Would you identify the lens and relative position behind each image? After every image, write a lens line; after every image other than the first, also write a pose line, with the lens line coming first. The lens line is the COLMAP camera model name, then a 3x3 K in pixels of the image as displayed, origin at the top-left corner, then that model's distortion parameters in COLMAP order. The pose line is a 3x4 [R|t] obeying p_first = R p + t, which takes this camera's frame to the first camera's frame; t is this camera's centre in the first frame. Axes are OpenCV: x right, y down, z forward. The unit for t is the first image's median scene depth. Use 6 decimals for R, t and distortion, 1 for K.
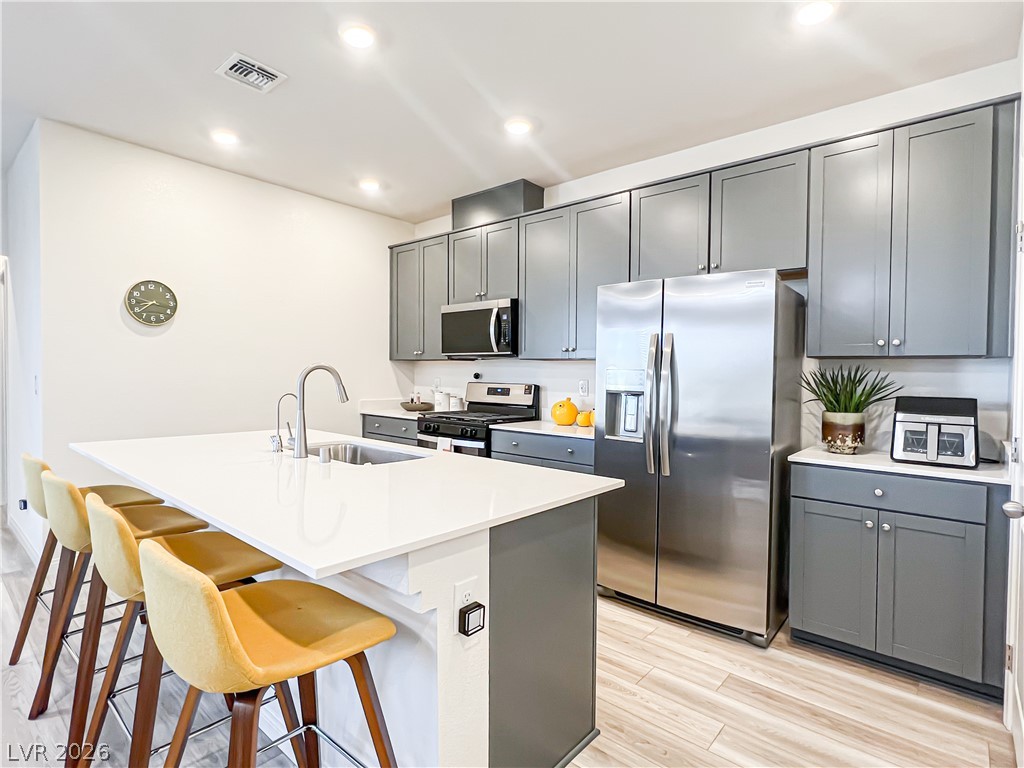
lens RADIAL K [[531.9, 0, 496.1], [0, 531.9, 386.3], [0, 0, 1]] dist [-0.009738, 0.000474]
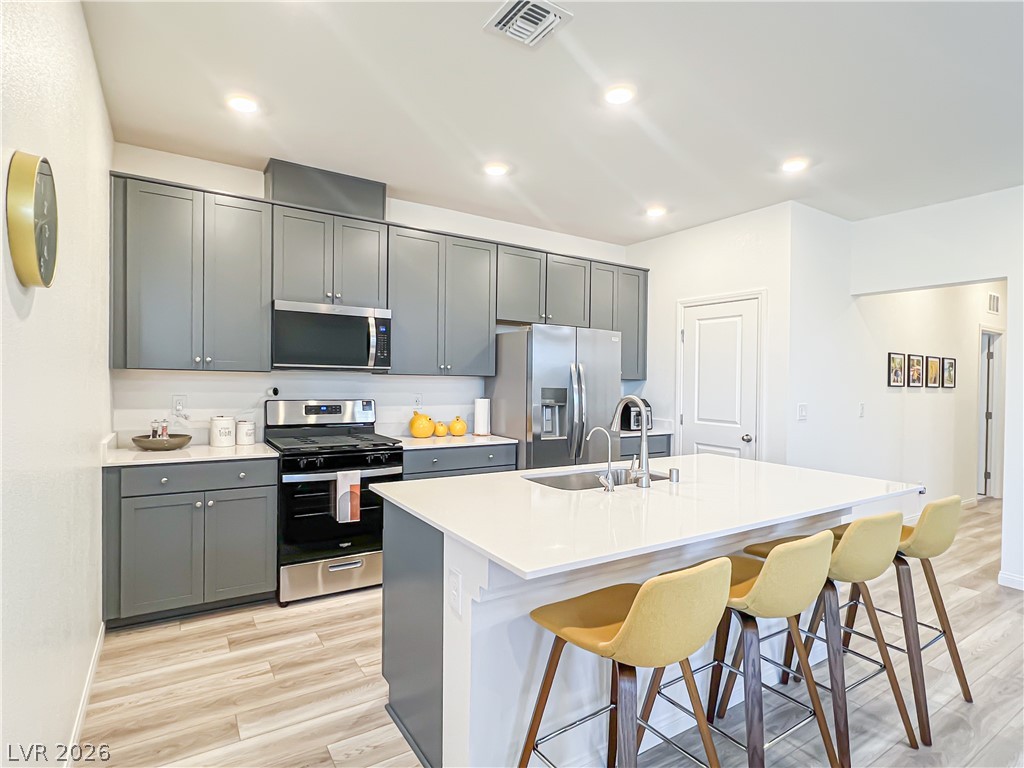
lens RADIAL K [[531.9, 0, 503.4], [0, 531.9, 379.0], [0, 0, 1]] dist [-0.009738, 0.000474]
pose [[0.270310, -0.015040, 0.962656, -0.886504], [0.007613, 0.999880, 0.013483, -0.058733], [-0.962743, 0.003684, 0.270392, 0.593637]]
